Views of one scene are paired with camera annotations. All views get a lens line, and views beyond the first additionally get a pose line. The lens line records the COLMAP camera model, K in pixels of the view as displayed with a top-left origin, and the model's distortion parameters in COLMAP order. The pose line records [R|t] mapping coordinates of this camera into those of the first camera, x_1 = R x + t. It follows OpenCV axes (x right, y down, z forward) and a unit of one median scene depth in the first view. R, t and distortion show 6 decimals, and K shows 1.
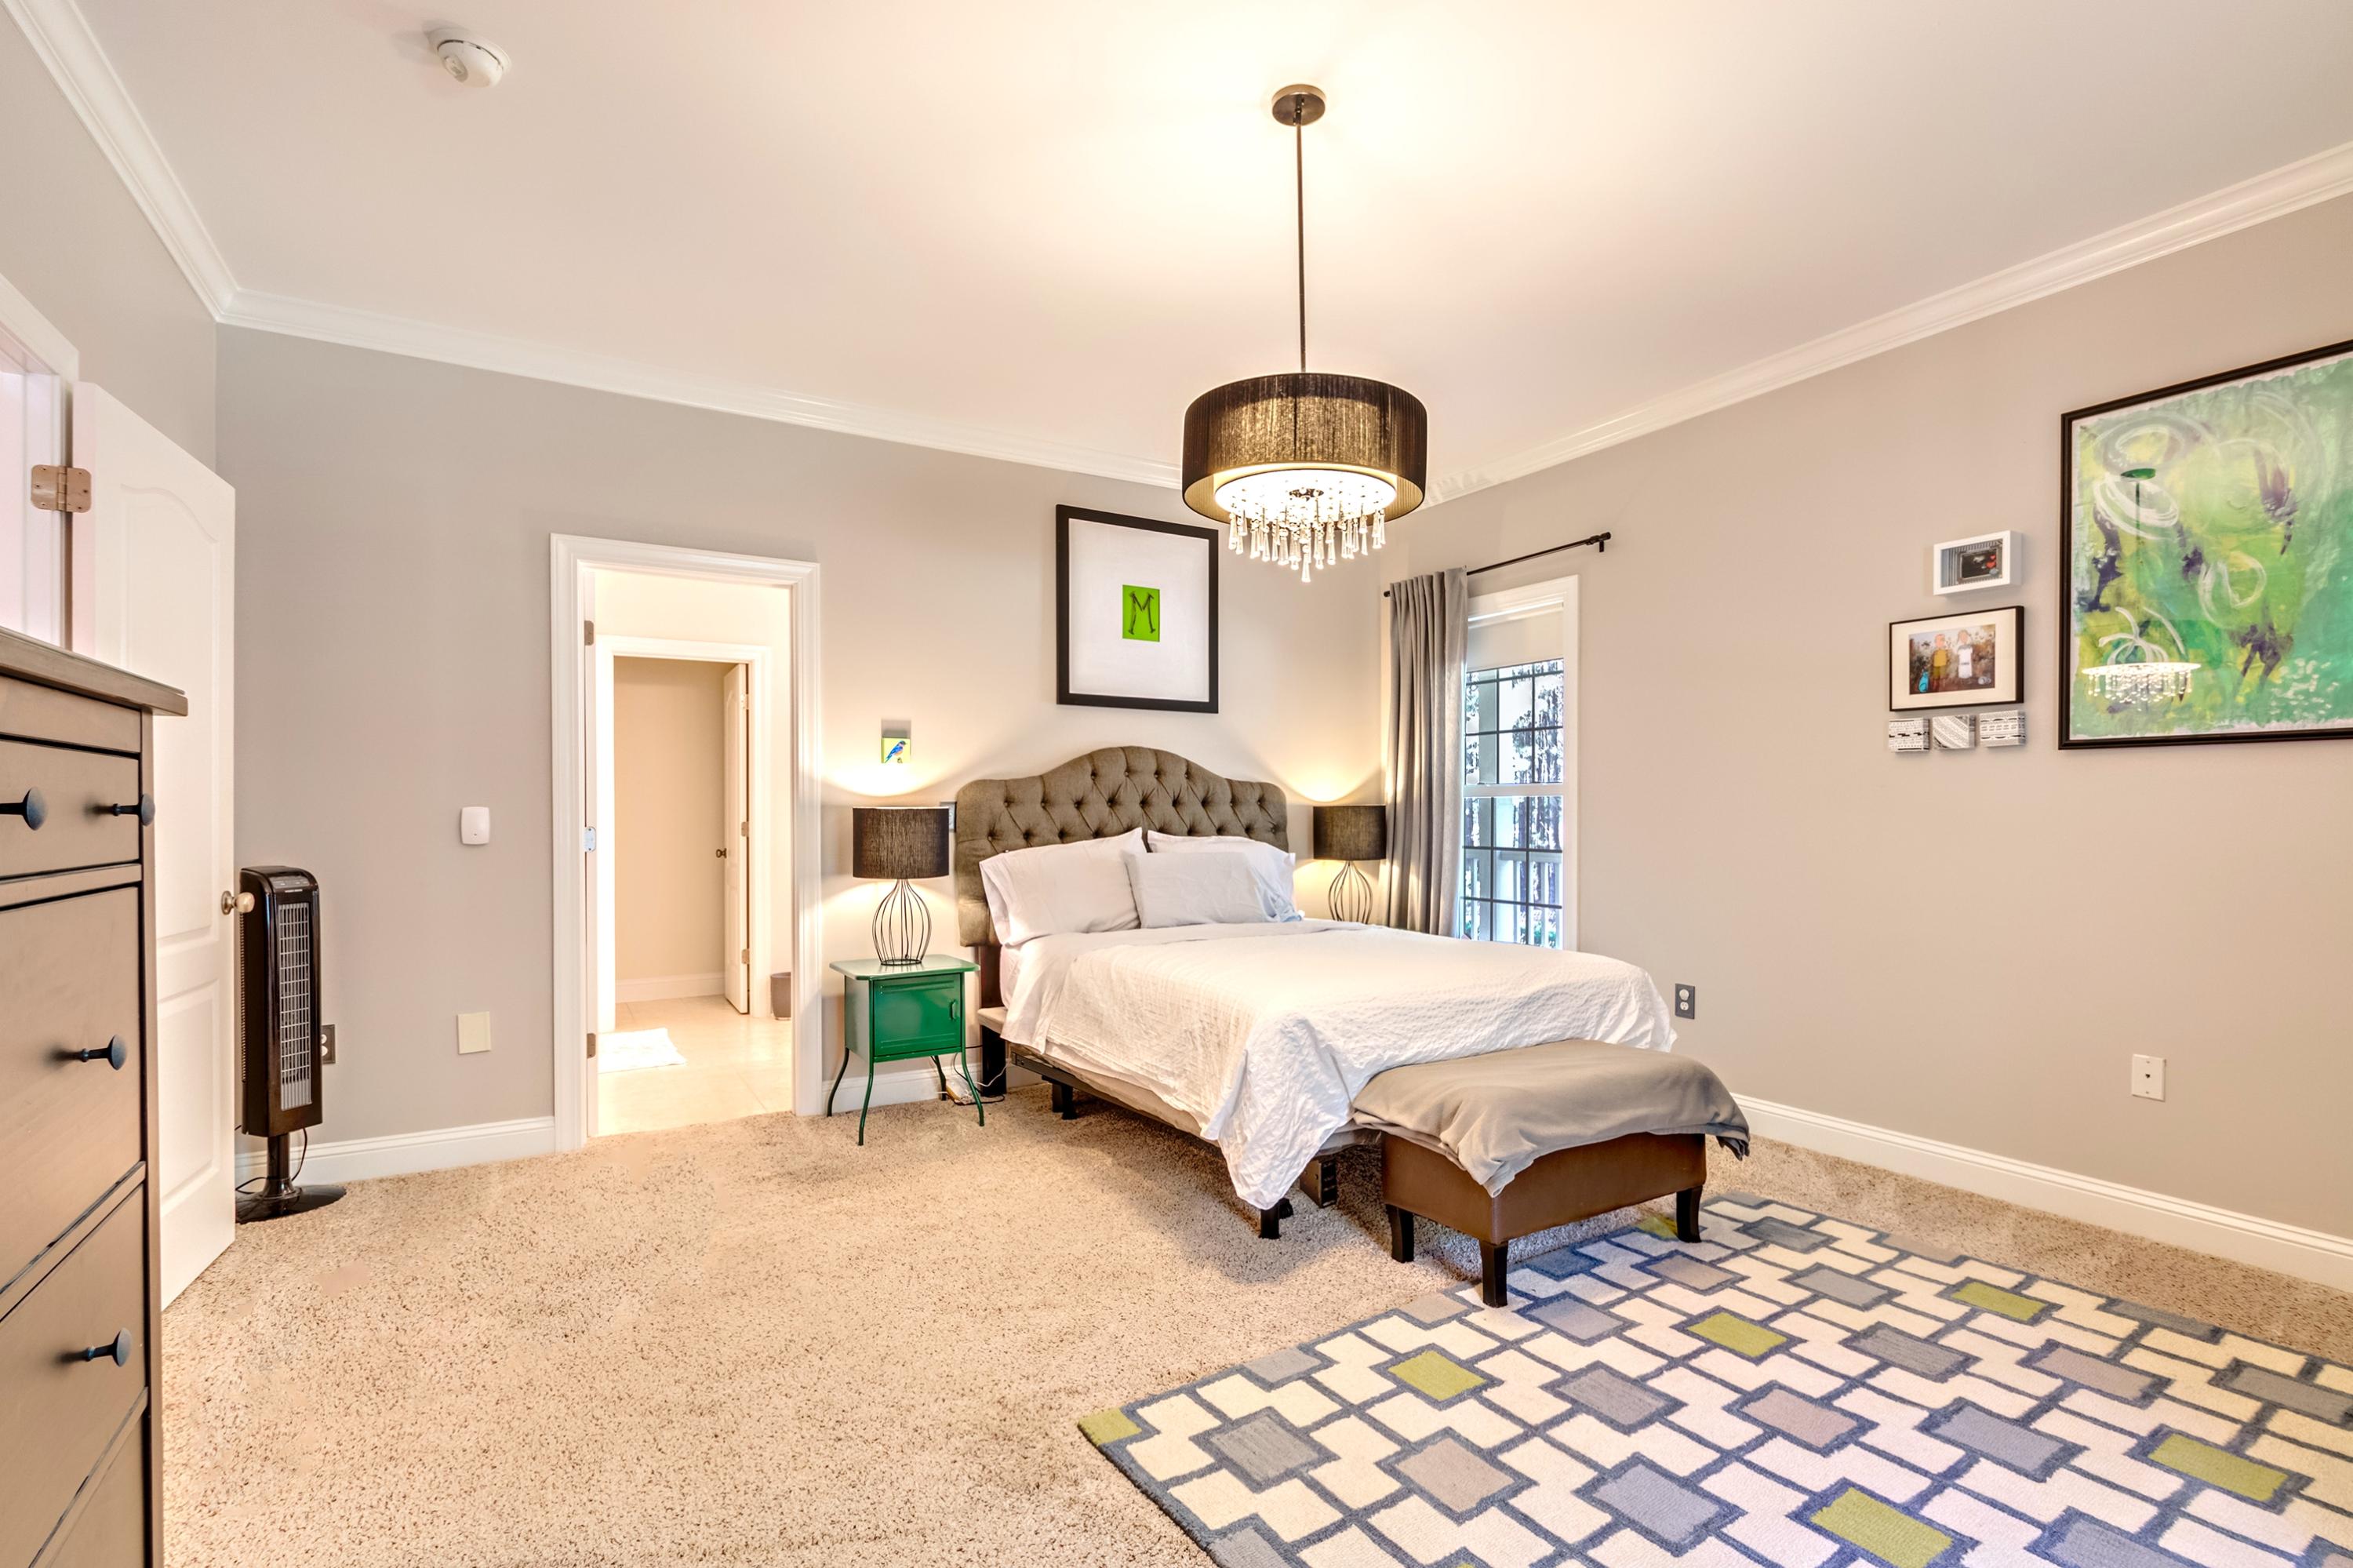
lens RADIAL K [[1094.2, 0, 1230.2], [0, 1094.2, 815.1], [0, 0, 1]] dist [0.001299, -0.001578]
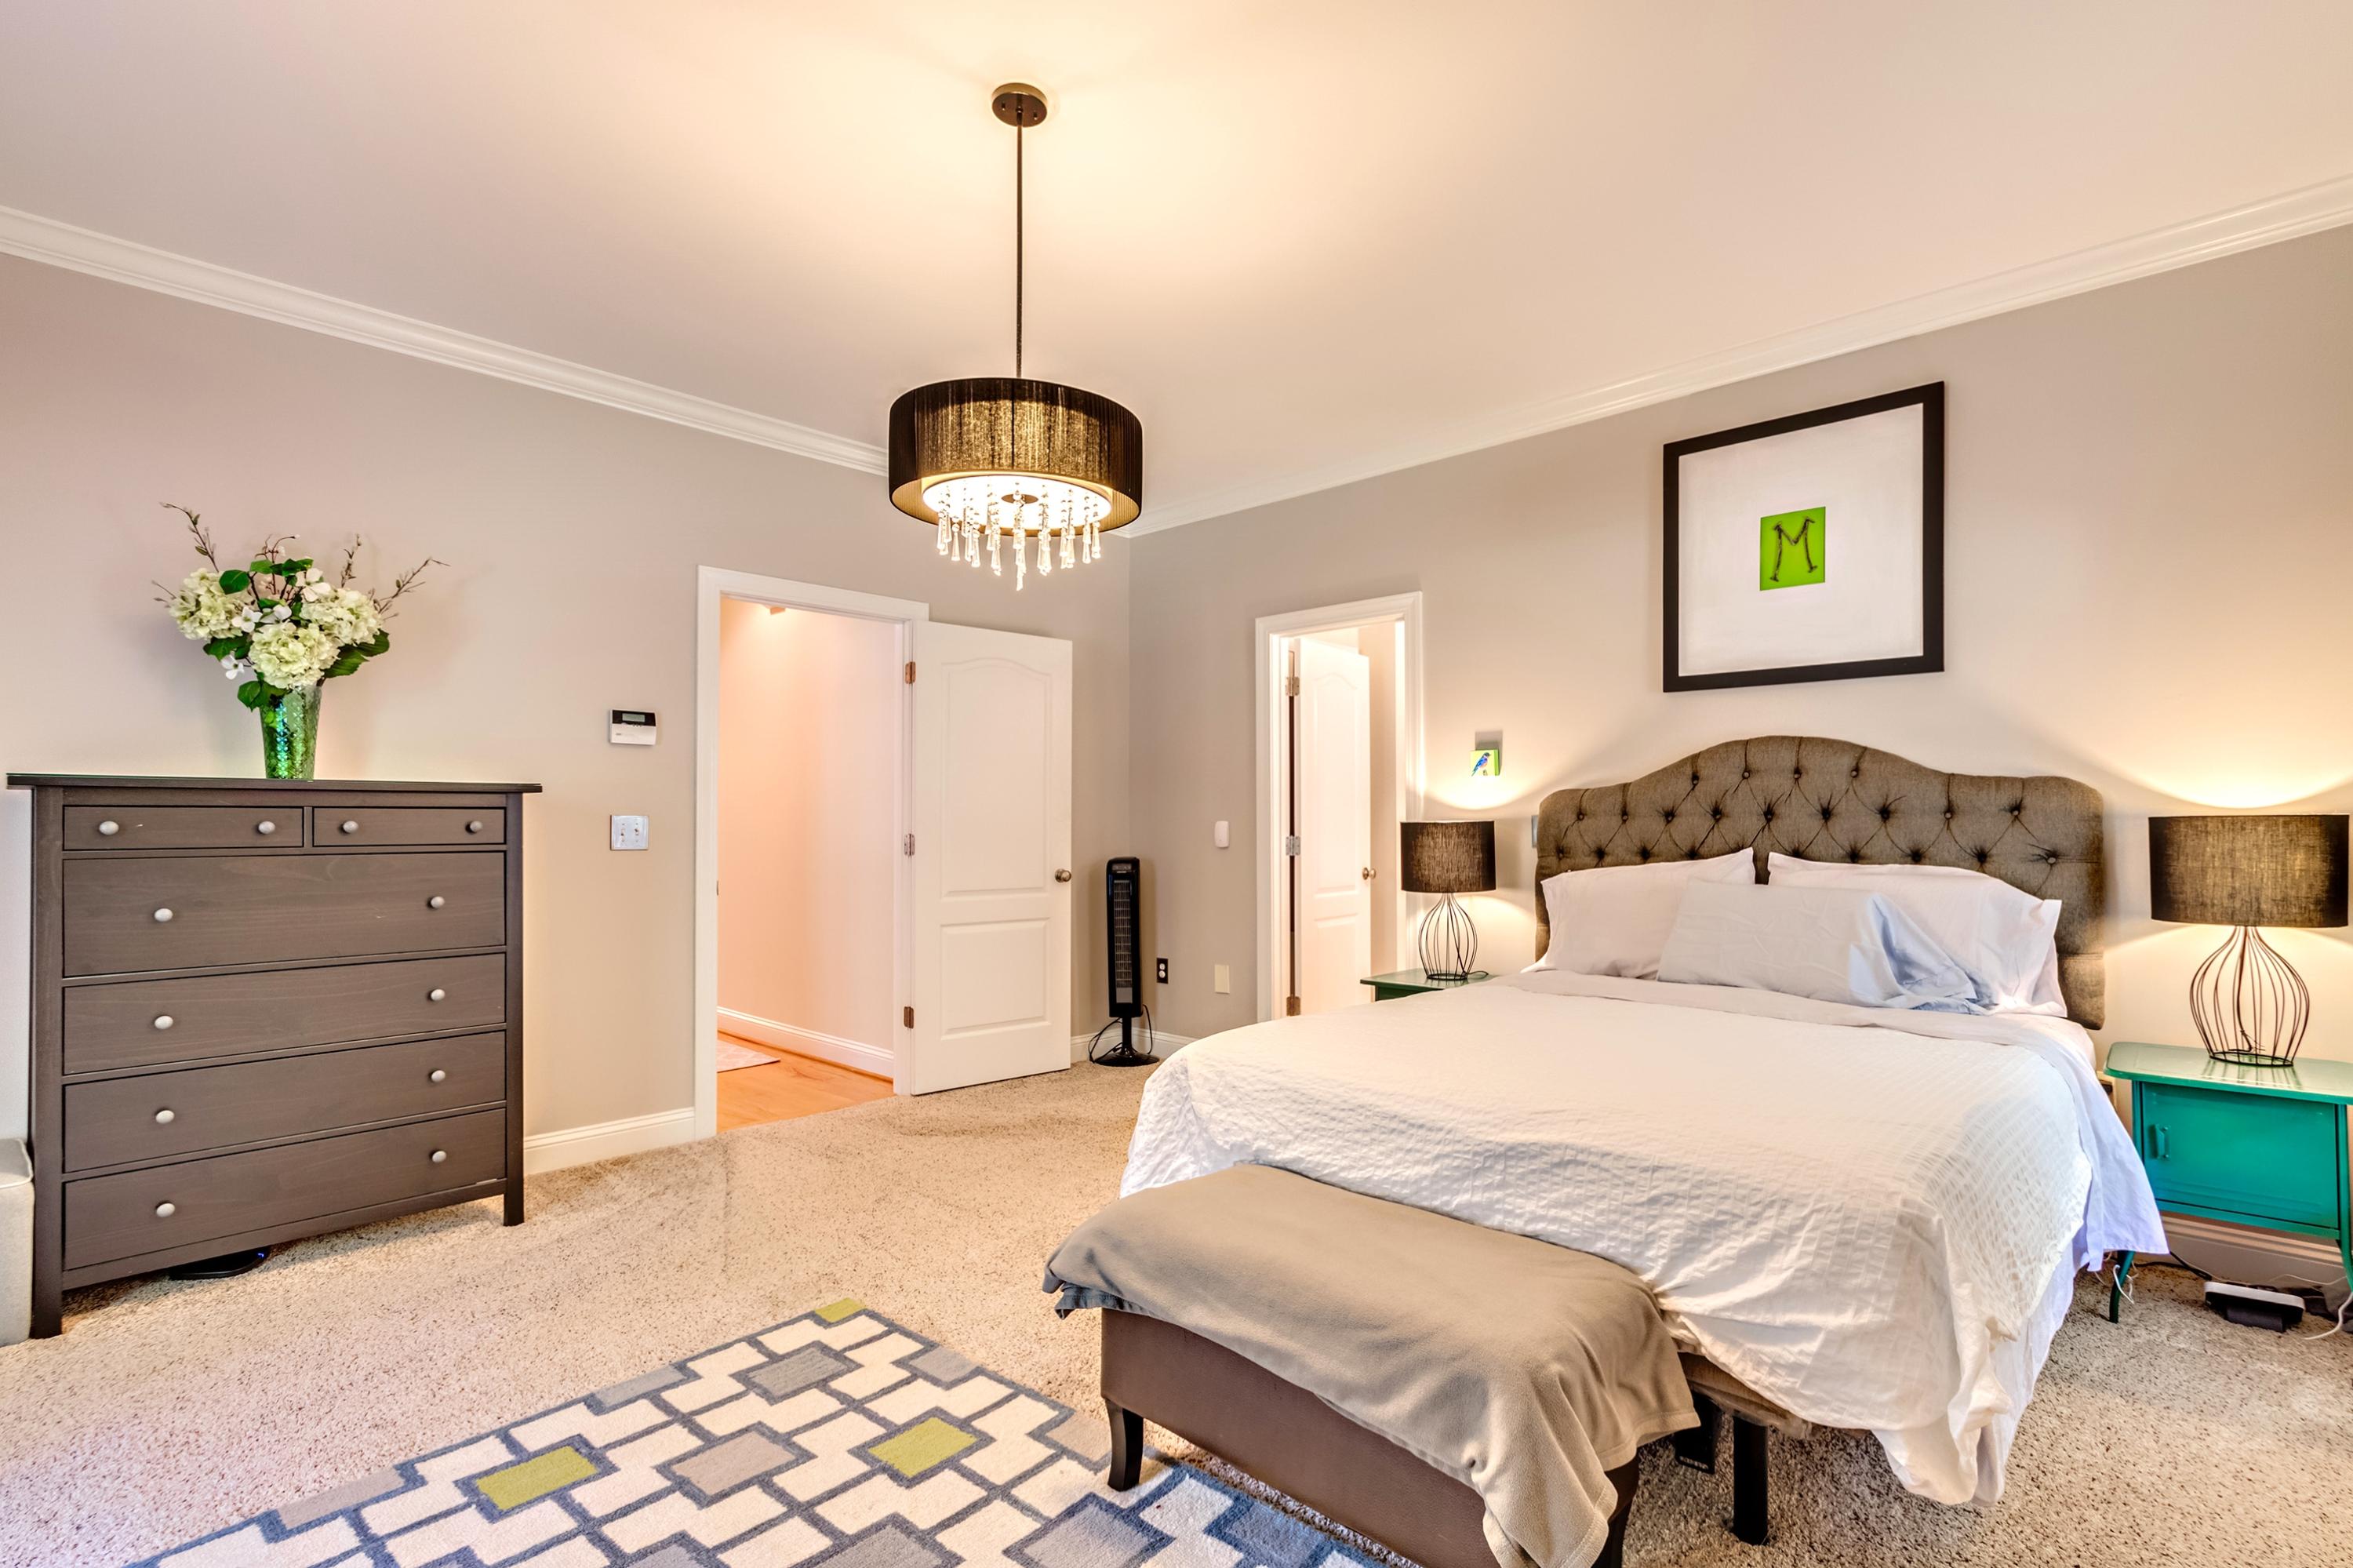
lens RADIAL K [[1094.2, 0, 1180.2], [0, 1094.2, 802.7], [0, 0, 1]] dist [0.001299, -0.001578]
pose [[0.261551, -0.015191, -0.965070, 0.526602], [-0.002625, 0.999861, -0.016450, -0.005715], [0.965186, 0.006836, 0.261475, 0.446500]]
